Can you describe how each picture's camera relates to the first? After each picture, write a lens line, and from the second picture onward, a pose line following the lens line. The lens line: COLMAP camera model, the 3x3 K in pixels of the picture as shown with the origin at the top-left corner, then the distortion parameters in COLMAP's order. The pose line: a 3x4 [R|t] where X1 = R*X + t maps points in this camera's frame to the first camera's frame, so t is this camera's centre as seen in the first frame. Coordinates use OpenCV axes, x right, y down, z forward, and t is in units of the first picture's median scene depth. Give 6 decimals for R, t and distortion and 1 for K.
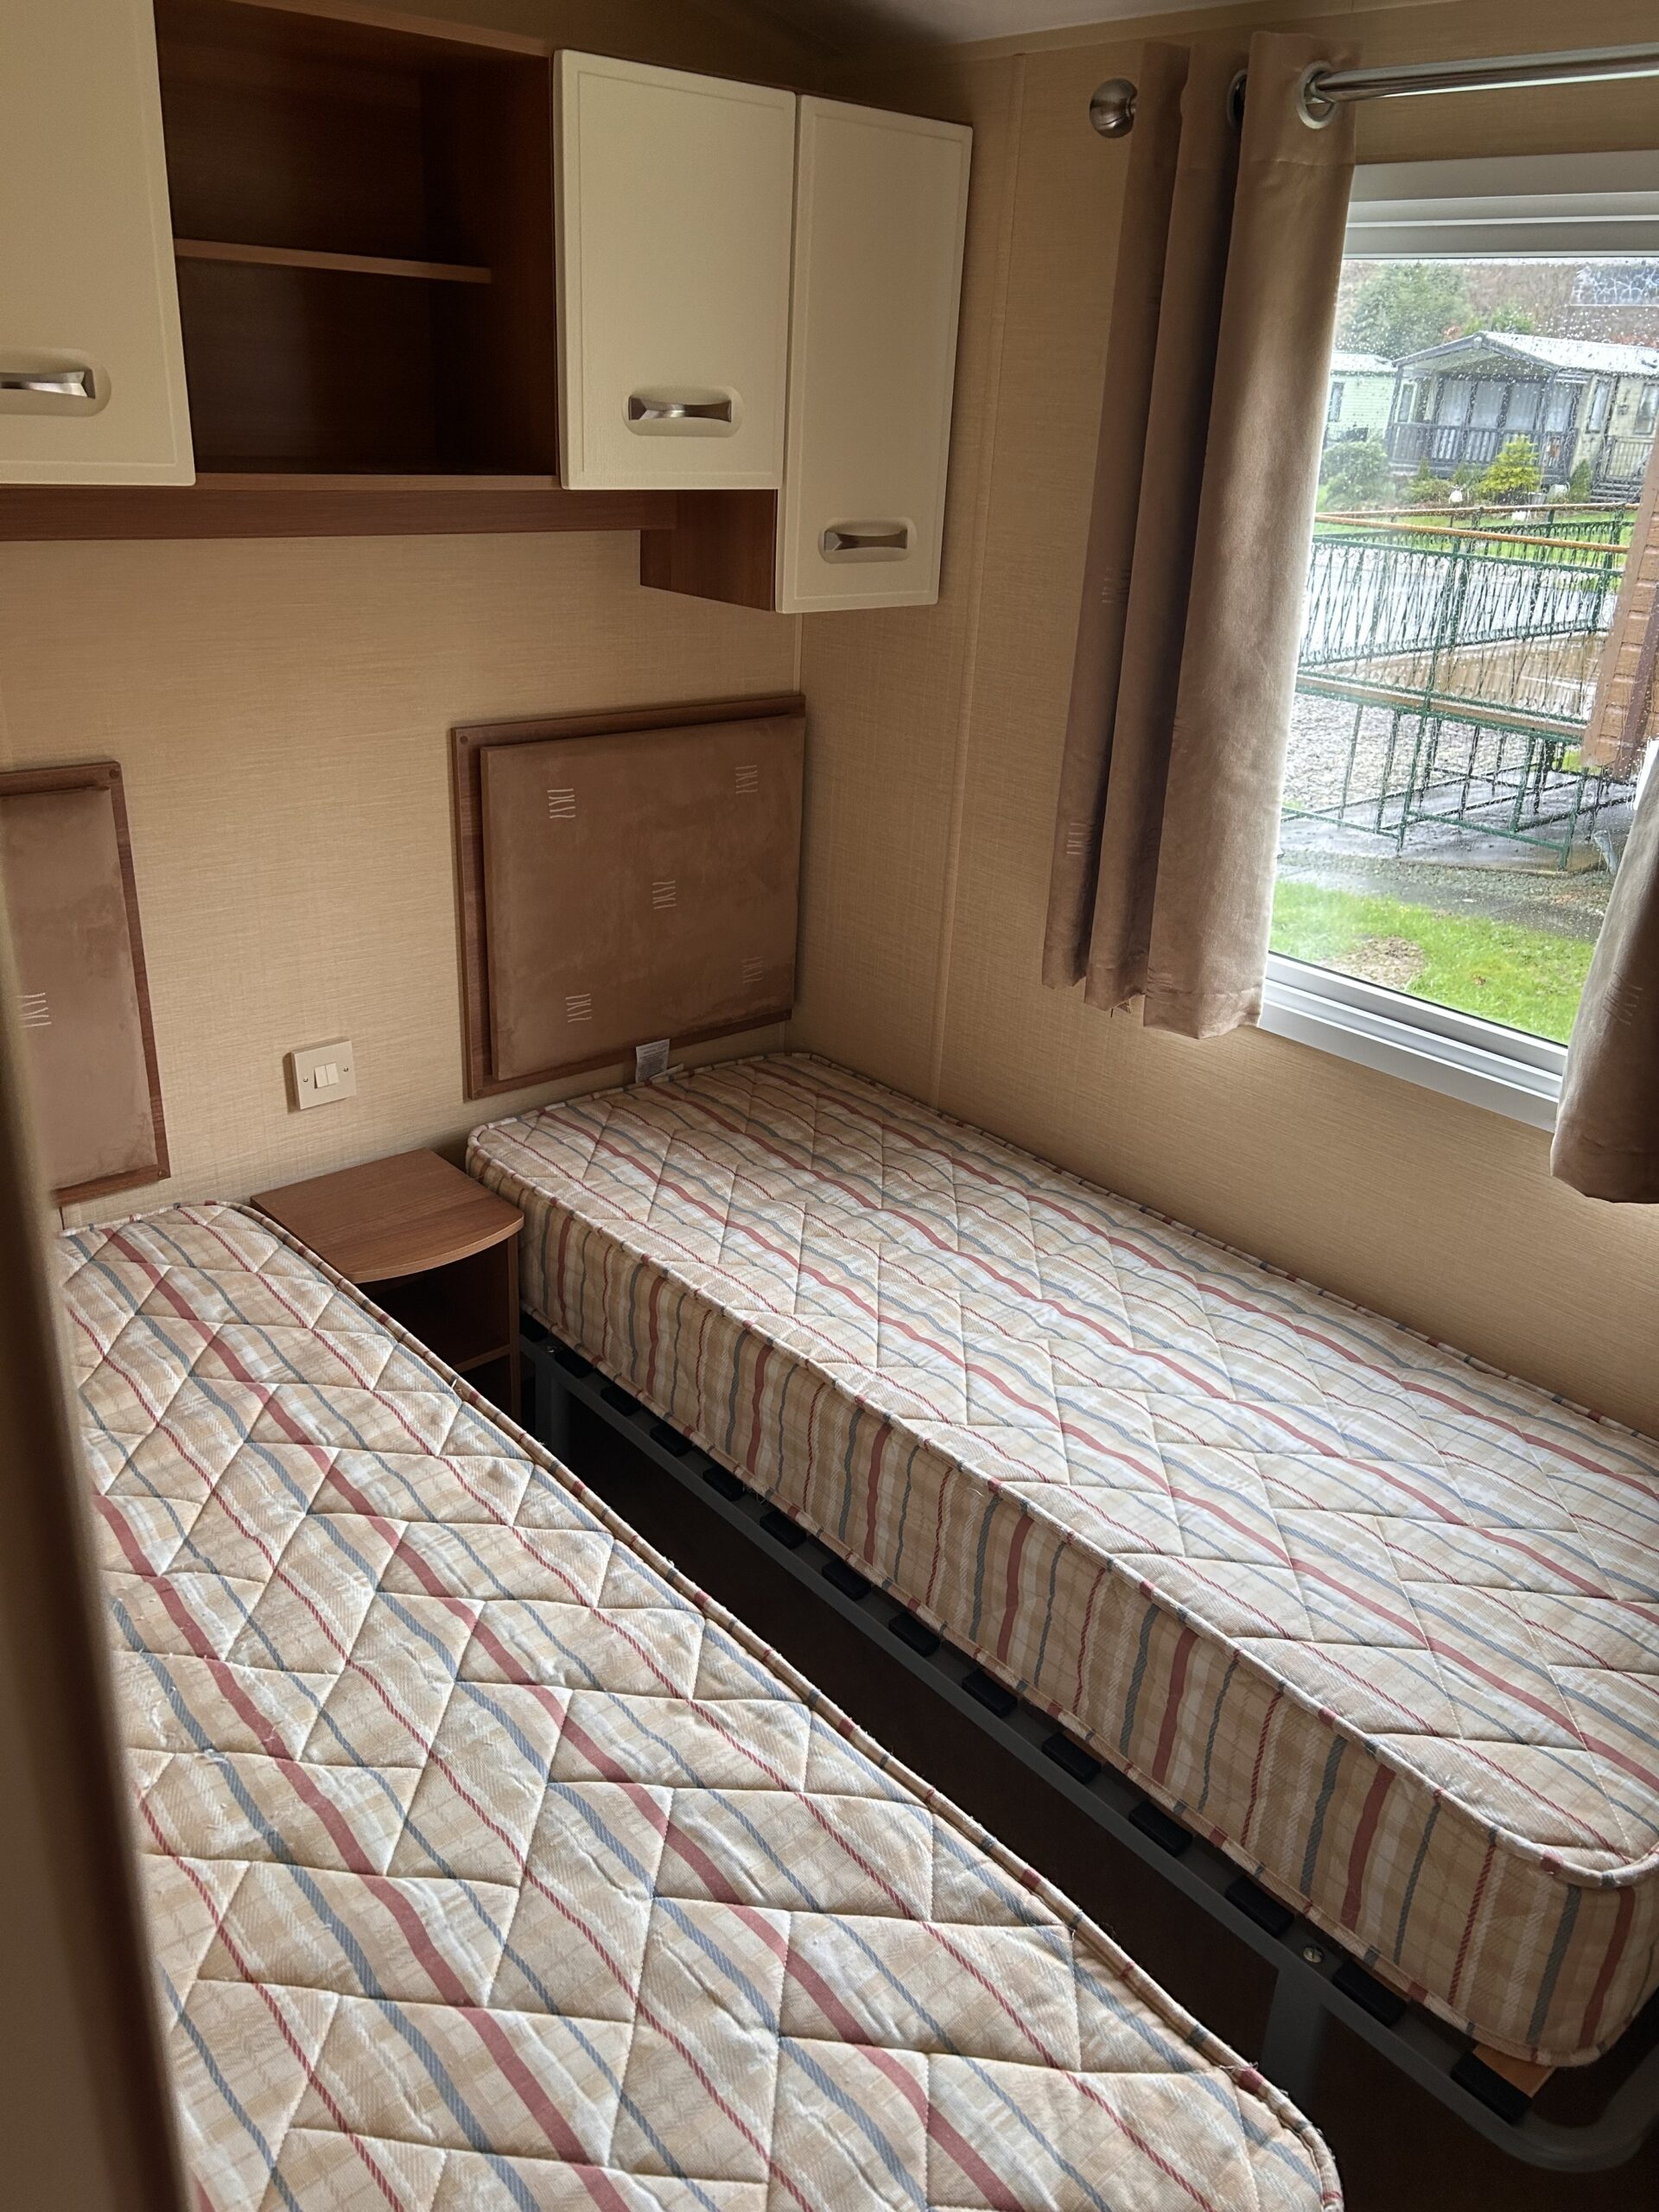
lens RADIAL K [[1669.1, 0, 831.6], [0, 1669.1, 1093.3], [0, 0, 1]] dist [0.033333, -0.032403]
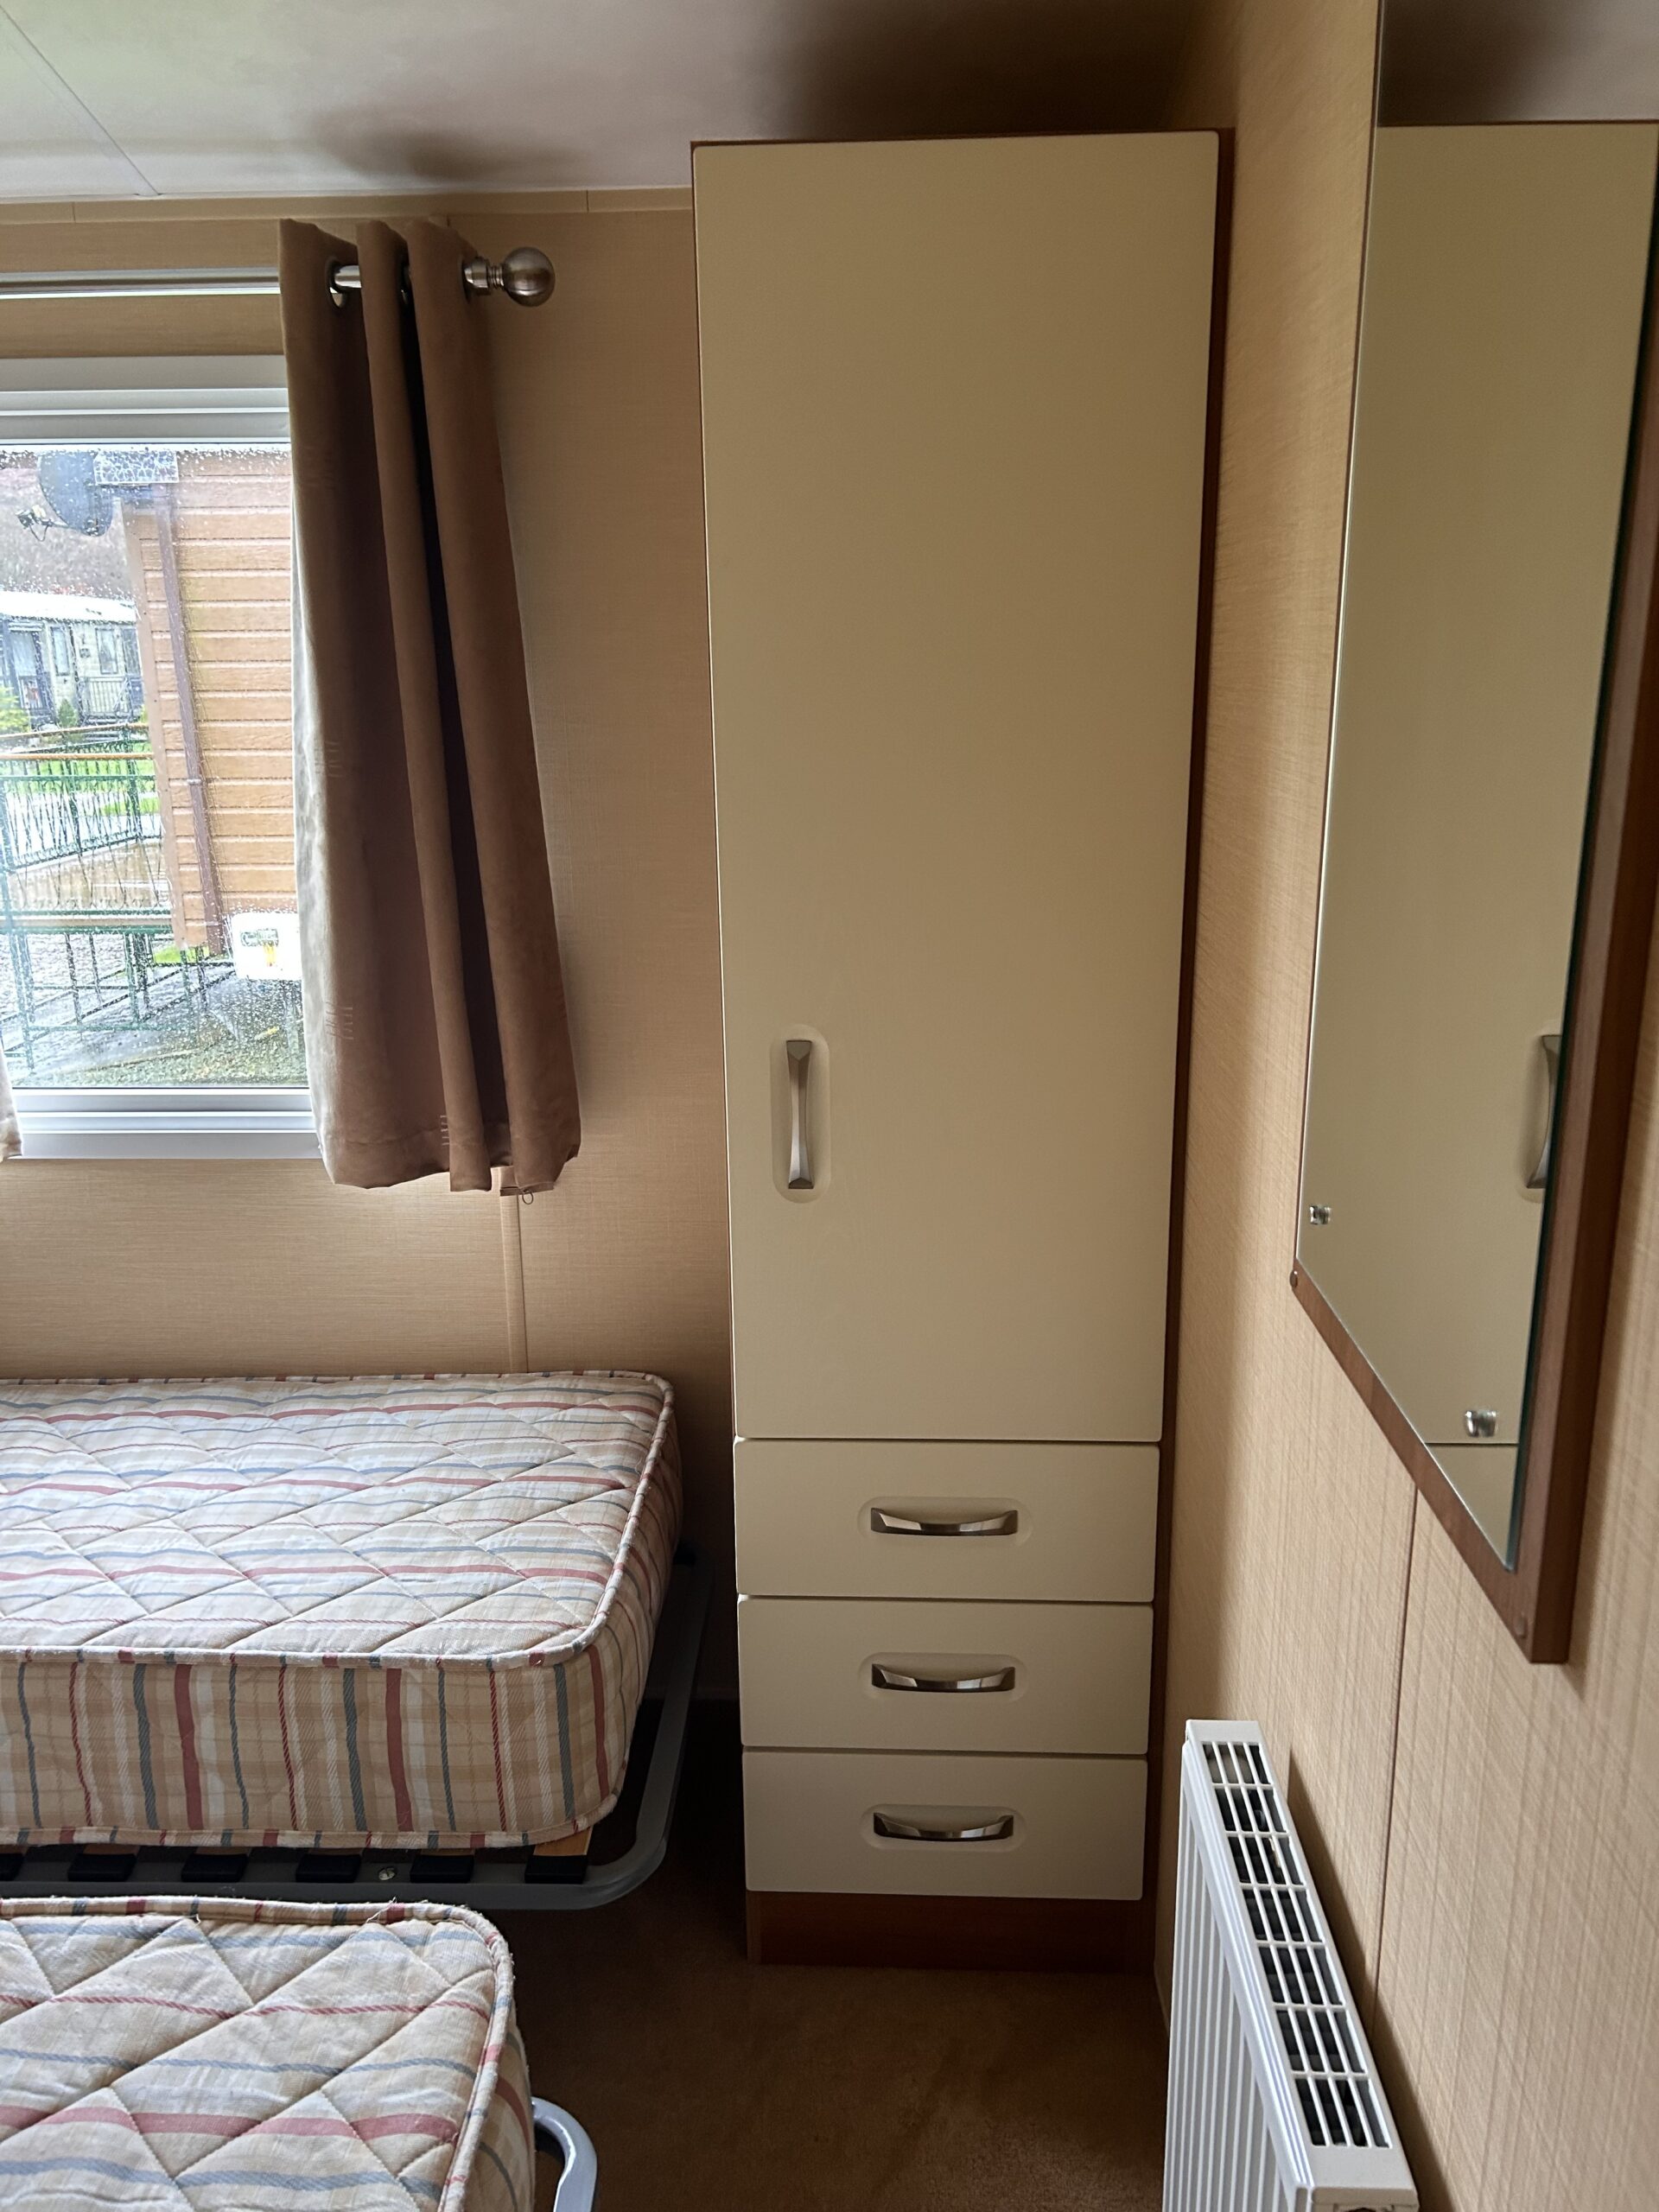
lens RADIAL K [[1669.1, 0, 824.3], [0, 1669.1, 1106.2], [0, 0, 1]] dist [0.033333, -0.032403]
pose [[0.683540, -0.248458, 0.686325, -0.144938], [0.331898, 0.943252, 0.010919, 0.111248], [-0.650090, 0.220326, 0.727213, -0.102793]]
